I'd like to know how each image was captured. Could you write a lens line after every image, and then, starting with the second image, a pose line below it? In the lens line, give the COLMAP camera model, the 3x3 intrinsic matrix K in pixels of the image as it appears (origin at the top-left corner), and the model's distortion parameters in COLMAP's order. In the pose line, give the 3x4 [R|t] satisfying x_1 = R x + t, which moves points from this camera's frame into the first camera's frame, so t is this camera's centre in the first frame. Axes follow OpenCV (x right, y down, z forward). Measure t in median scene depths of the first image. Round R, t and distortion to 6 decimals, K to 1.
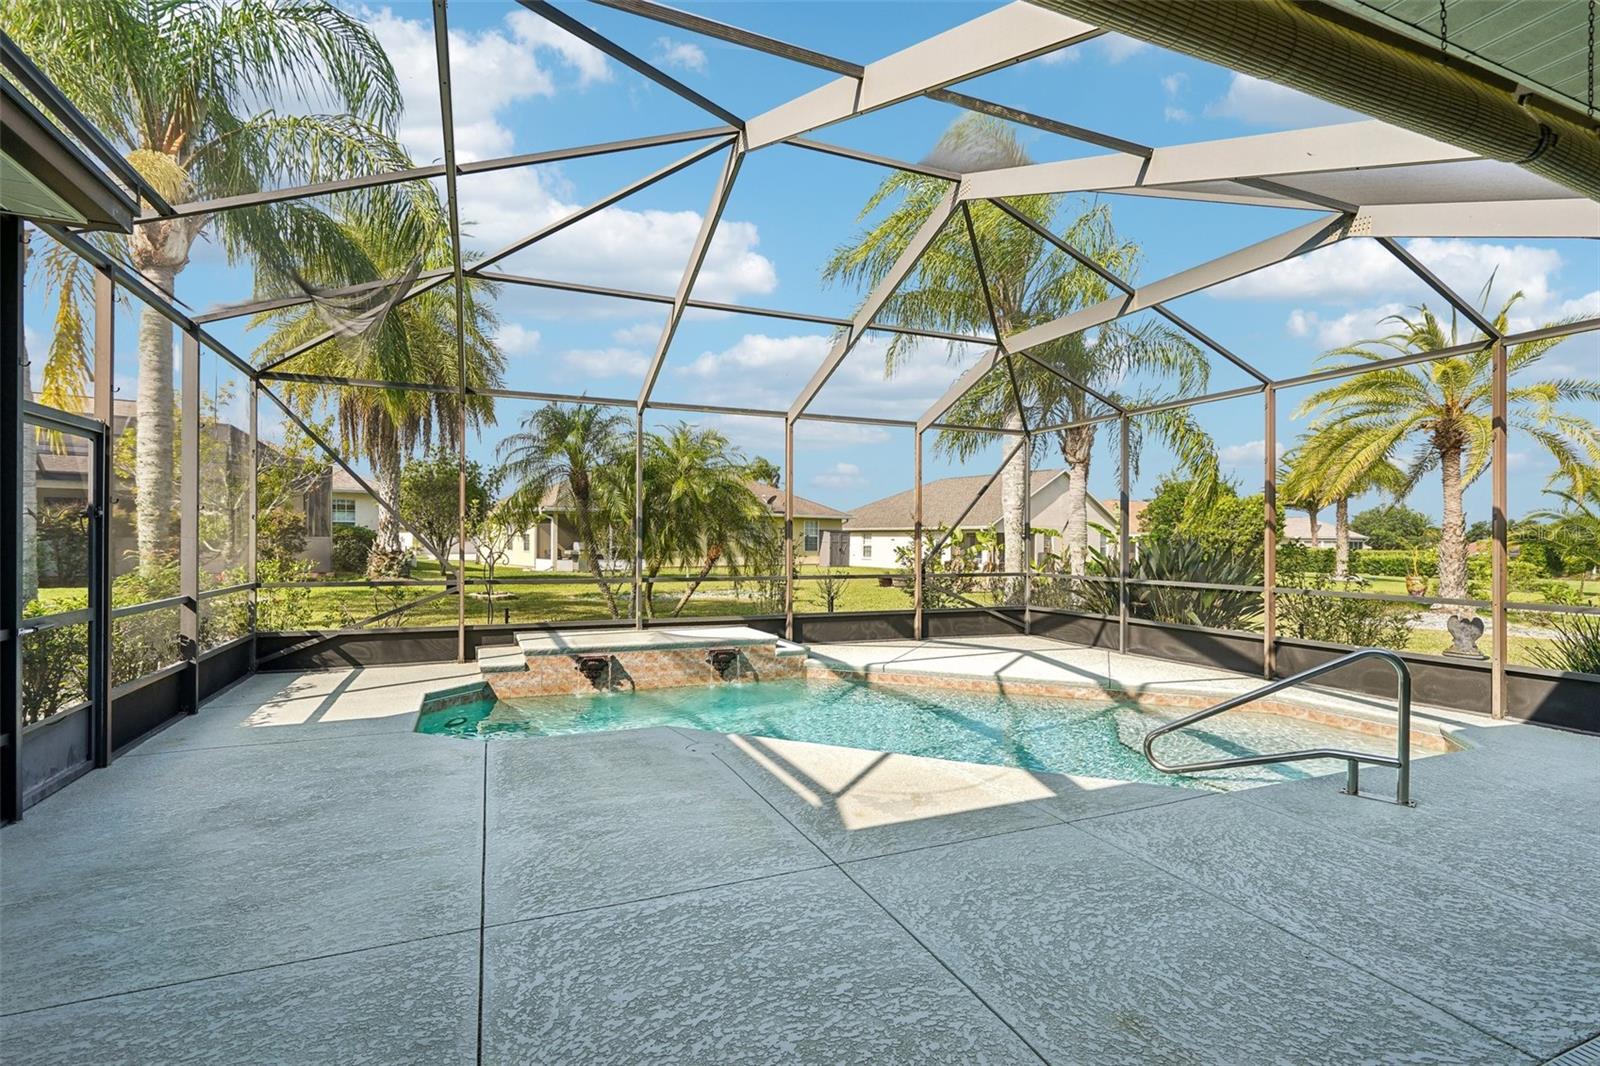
lens RADIAL K [[740.4, 0, 788.2], [0, 740.4, 541.3], [0, 0, 1]] dist [-0.001626, 0.000245]
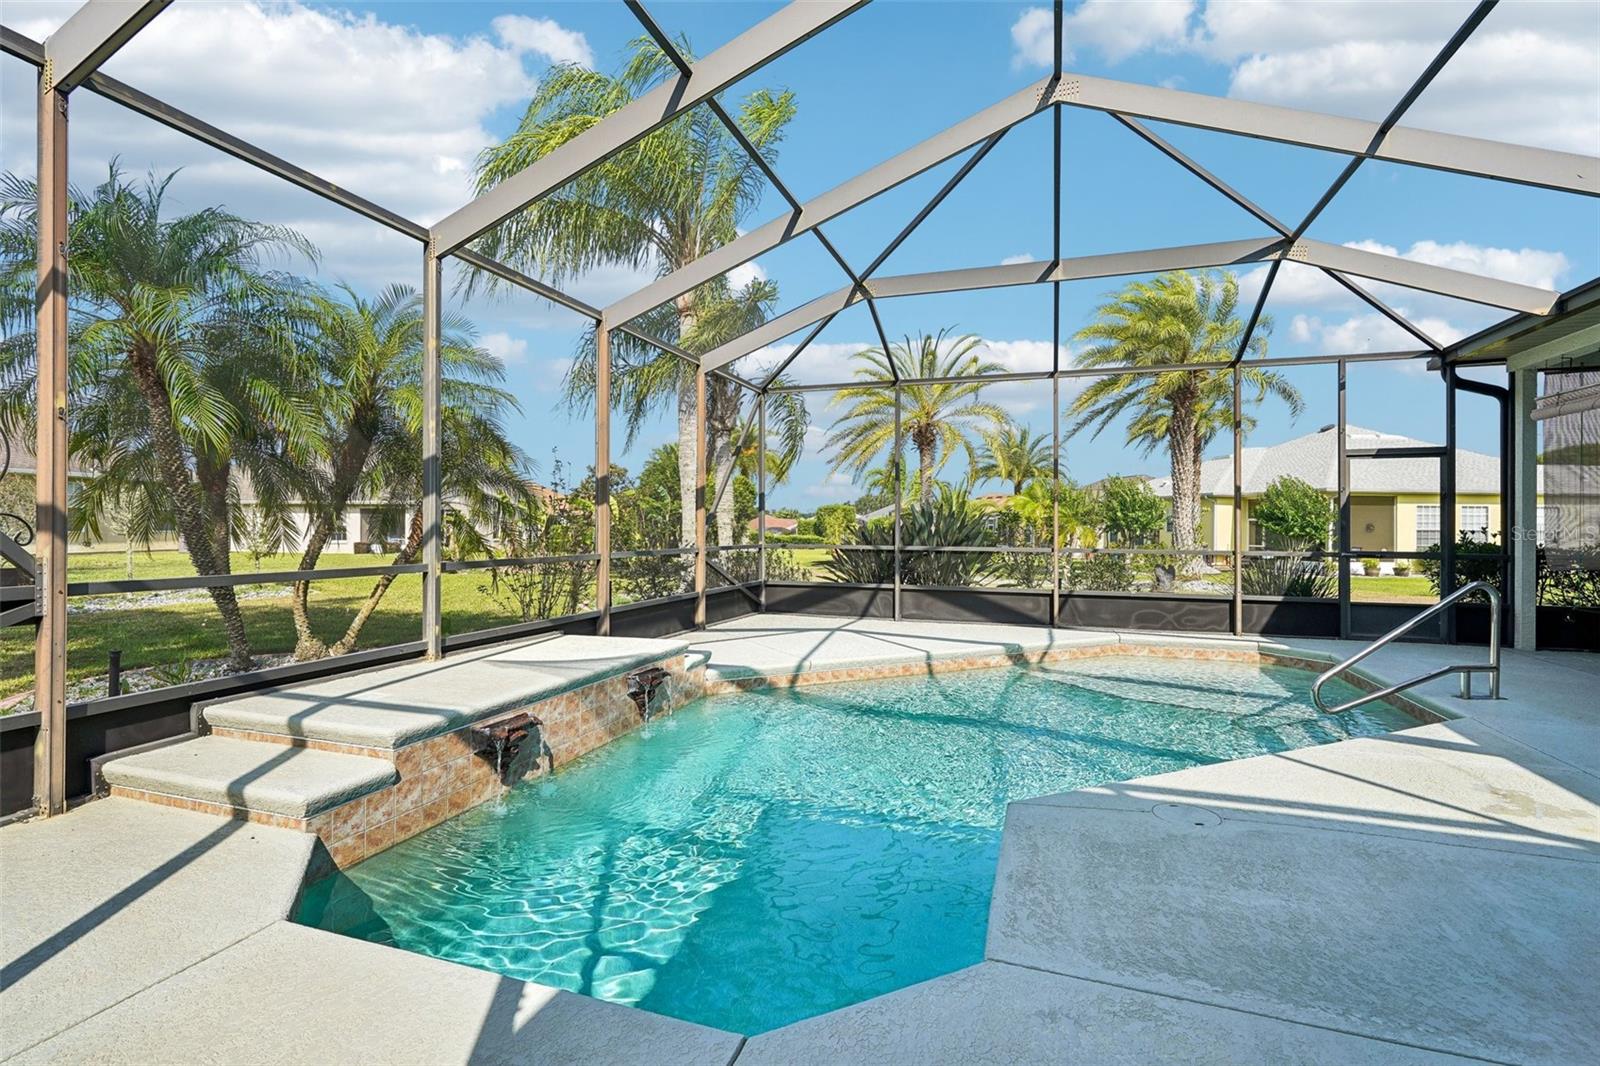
lens RADIAL K [[740.4, 0, 797.1], [0, 740.4, 523.6], [0, 0, 1]] dist [-0.001626, 0.000245]
pose [[0.667342, 0.002945, 0.744746, -0.493210], [-0.004739, 0.999989, 0.000291, 0.022434], [-0.744737, -0.003724, 0.667348, 0.516730]]
